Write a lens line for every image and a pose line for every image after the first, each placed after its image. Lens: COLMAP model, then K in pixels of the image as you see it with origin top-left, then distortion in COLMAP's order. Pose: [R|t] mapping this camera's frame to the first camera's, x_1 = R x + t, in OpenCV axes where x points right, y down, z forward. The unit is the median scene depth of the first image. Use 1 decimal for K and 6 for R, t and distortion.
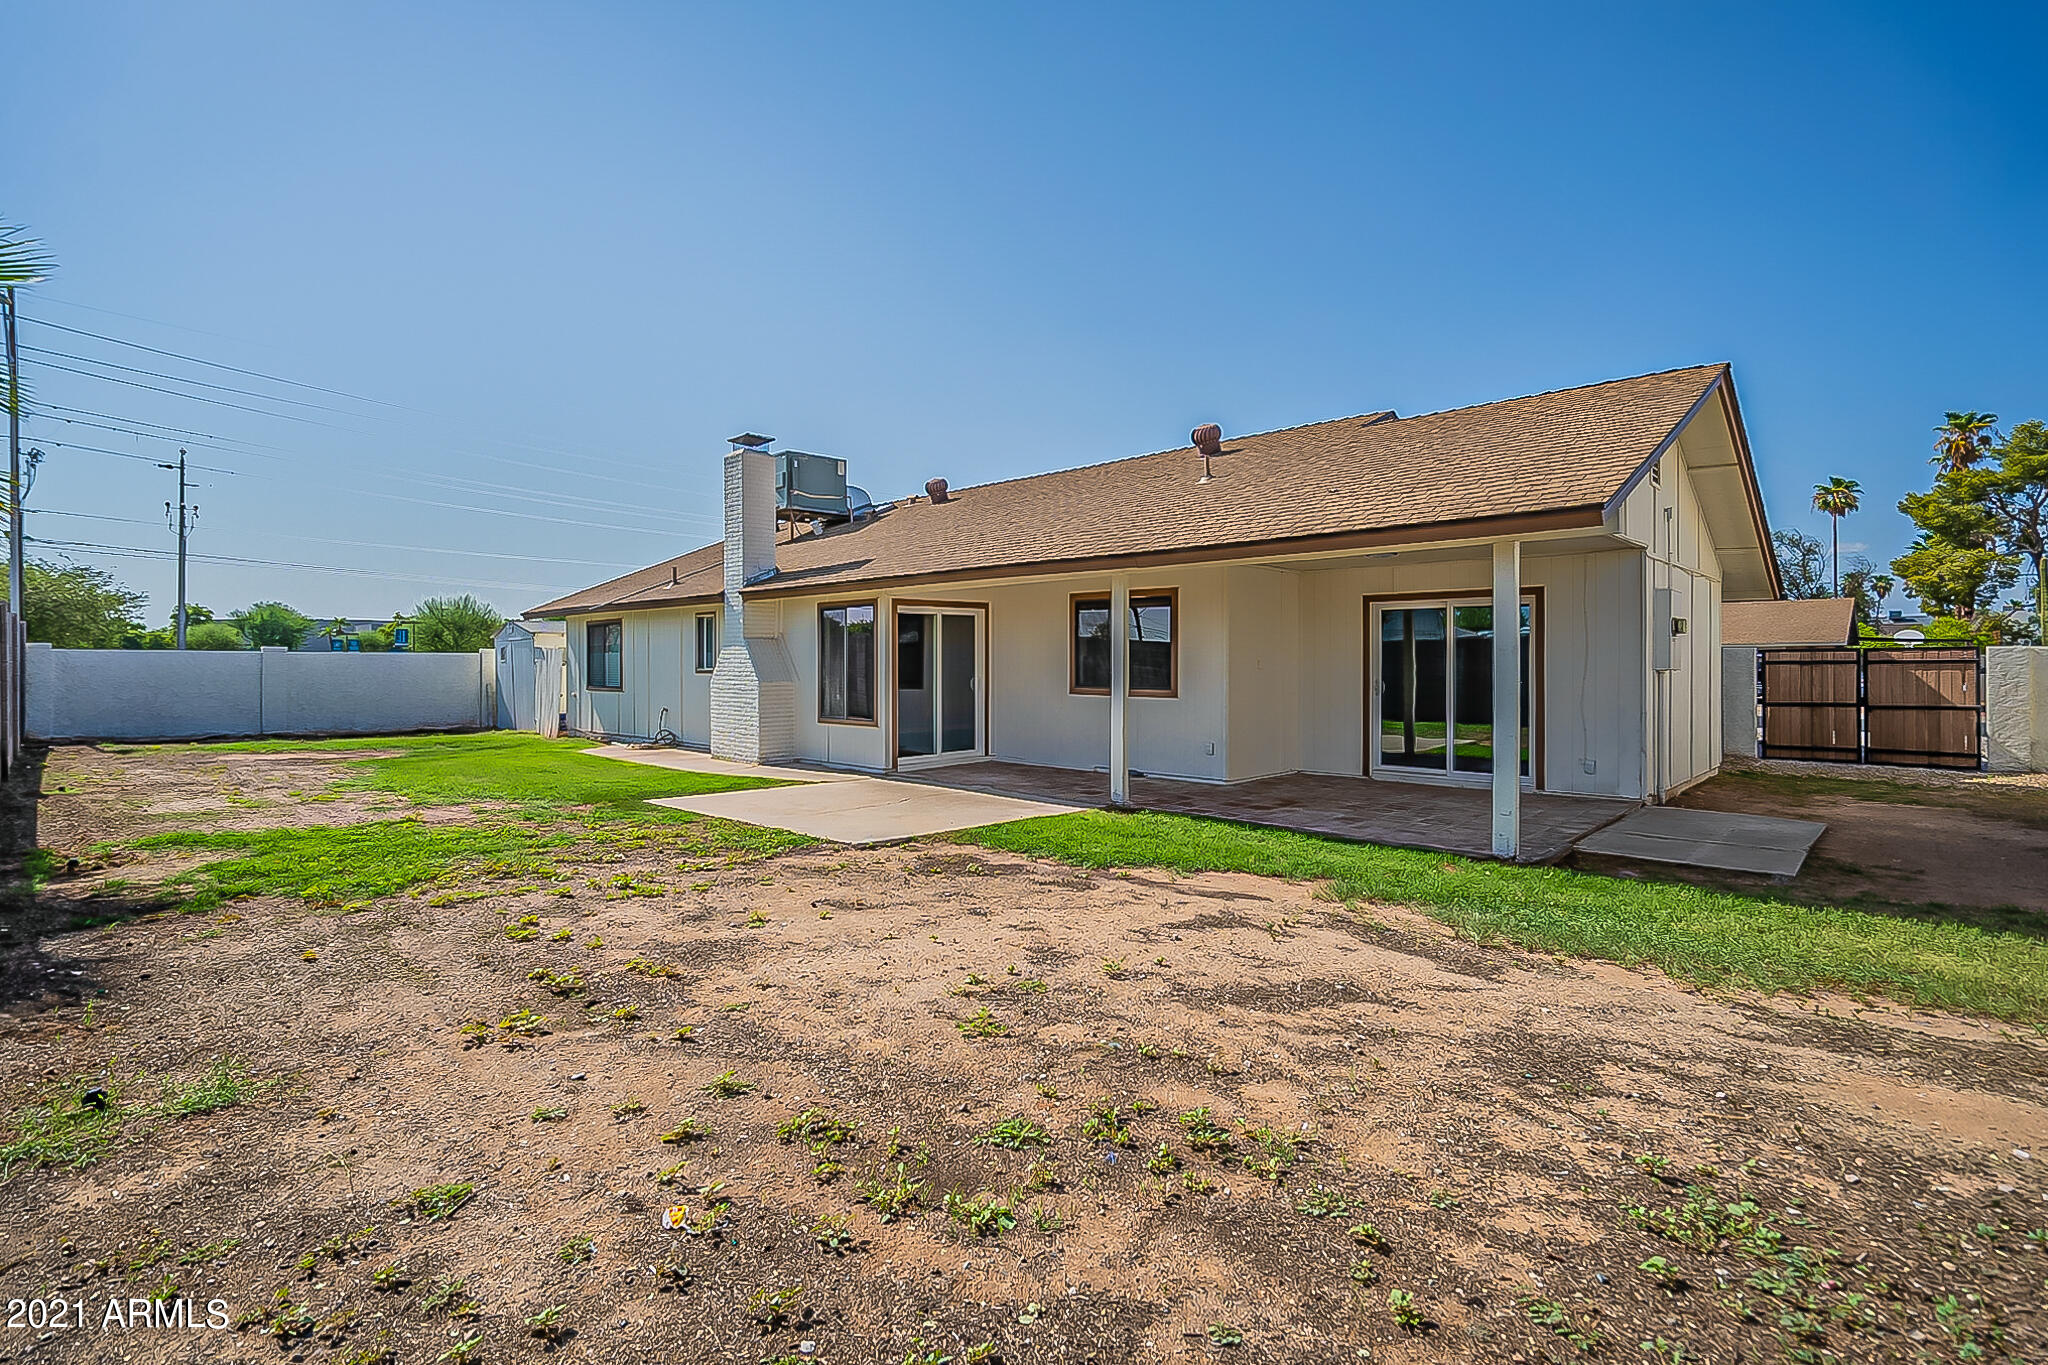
lens RADIAL K [[952.9, 0, 1006.8], [0, 952.9, 674.8], [0, 0, 1]] dist [-0.002738, 0.000426]
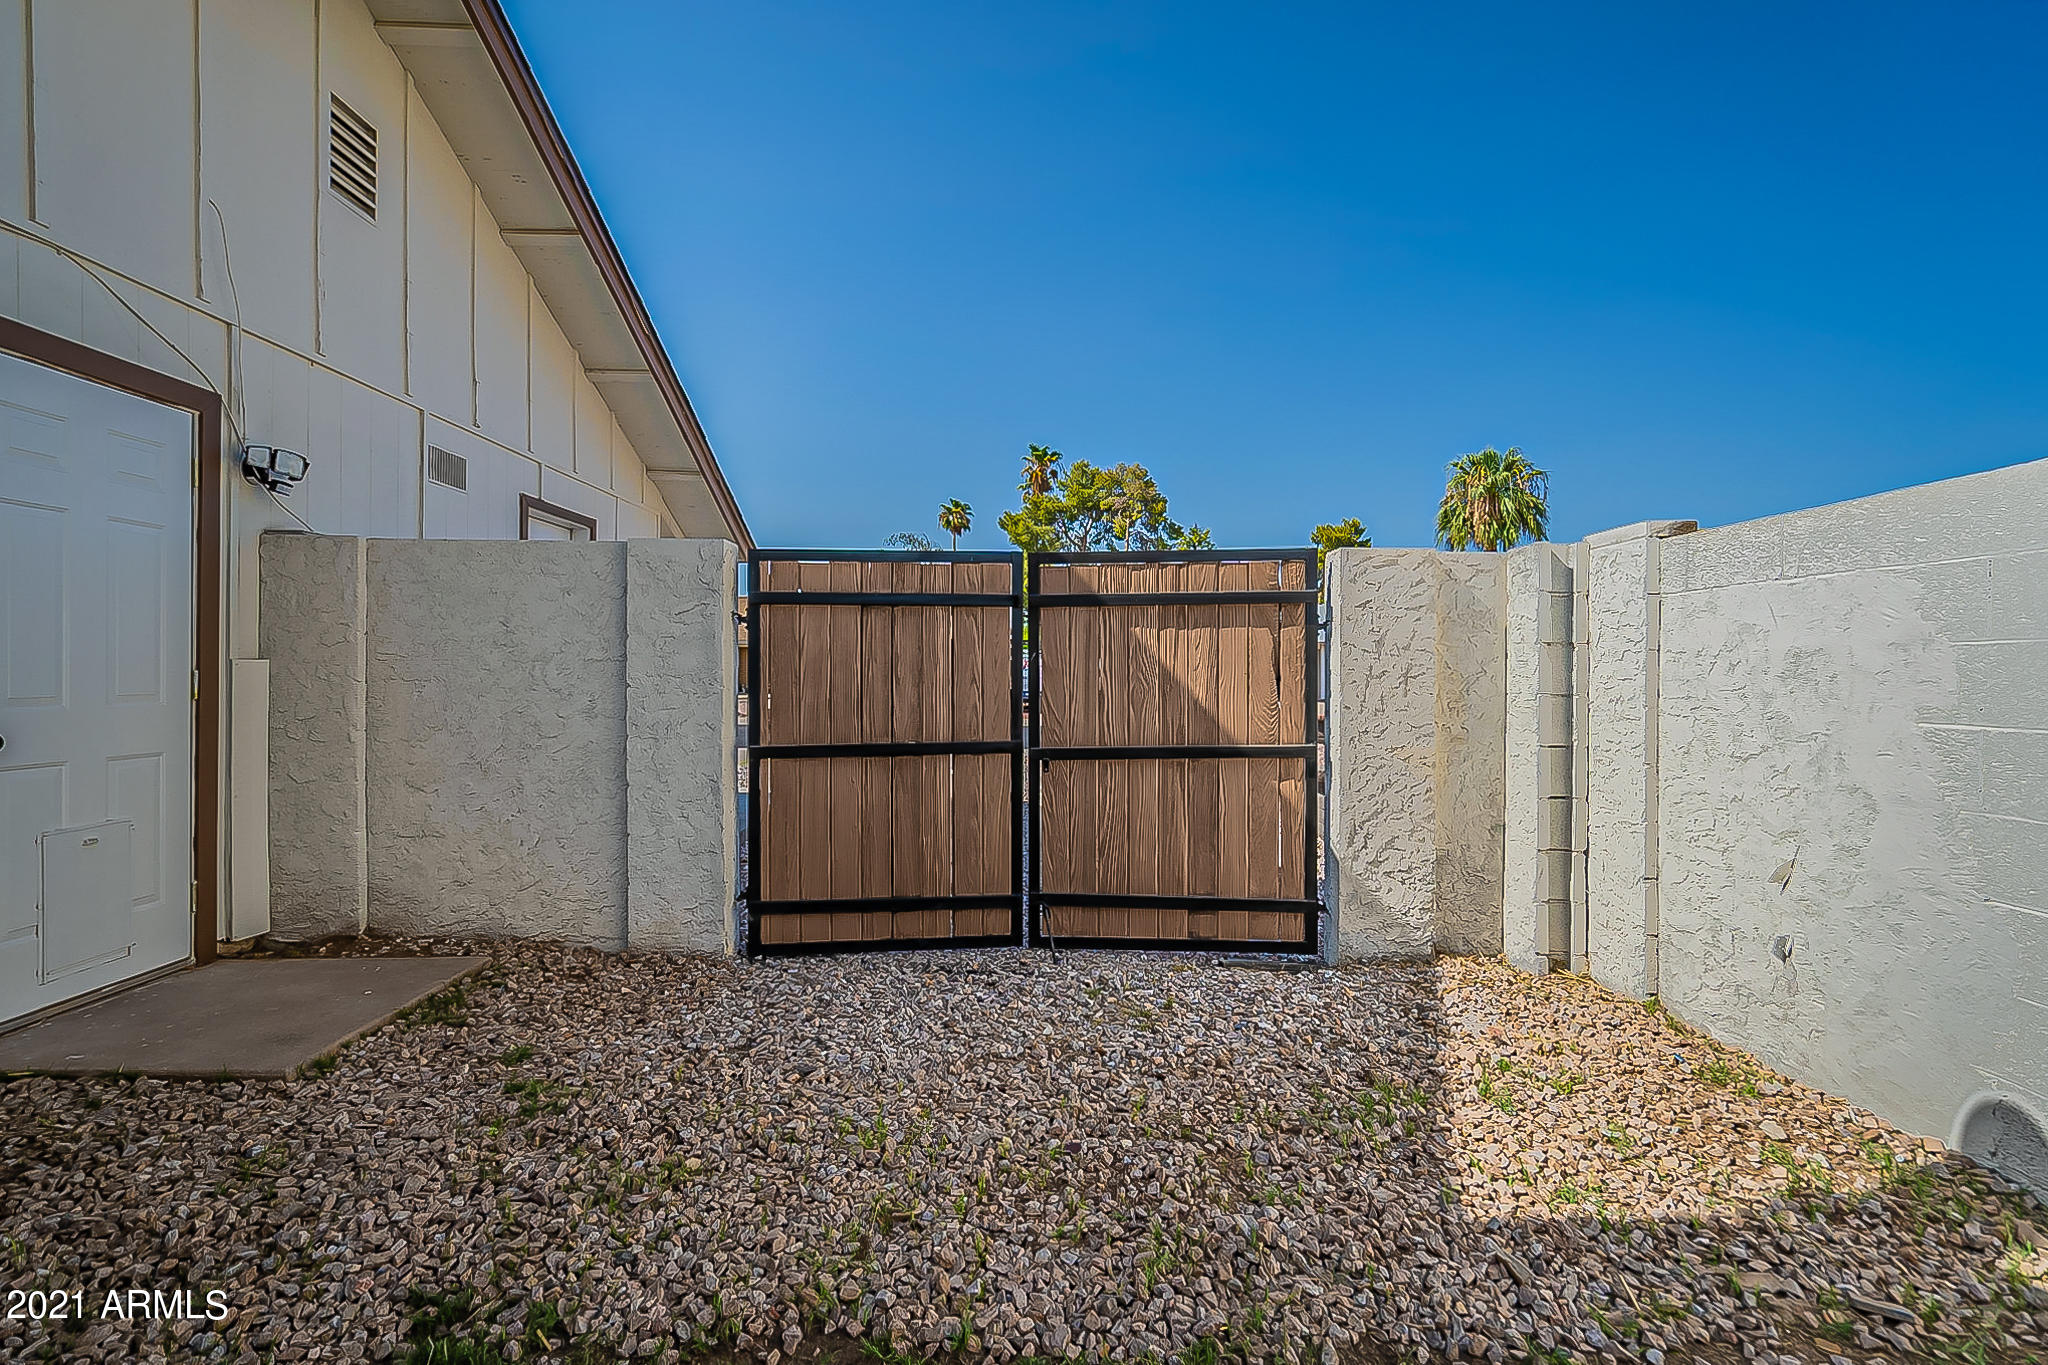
lens RADIAL K [[952.9, 0, 1021.8], [0, 952.9, 683.3], [0, 0, 1]] dist [-0.002738, 0.000426]
pose [[0.705738, -0.000159, 0.708473, 0.659474], [-0.002186, 0.999995, 0.002402, 0.010983], [-0.708470, -0.003244, 0.705734, 0.757493]]
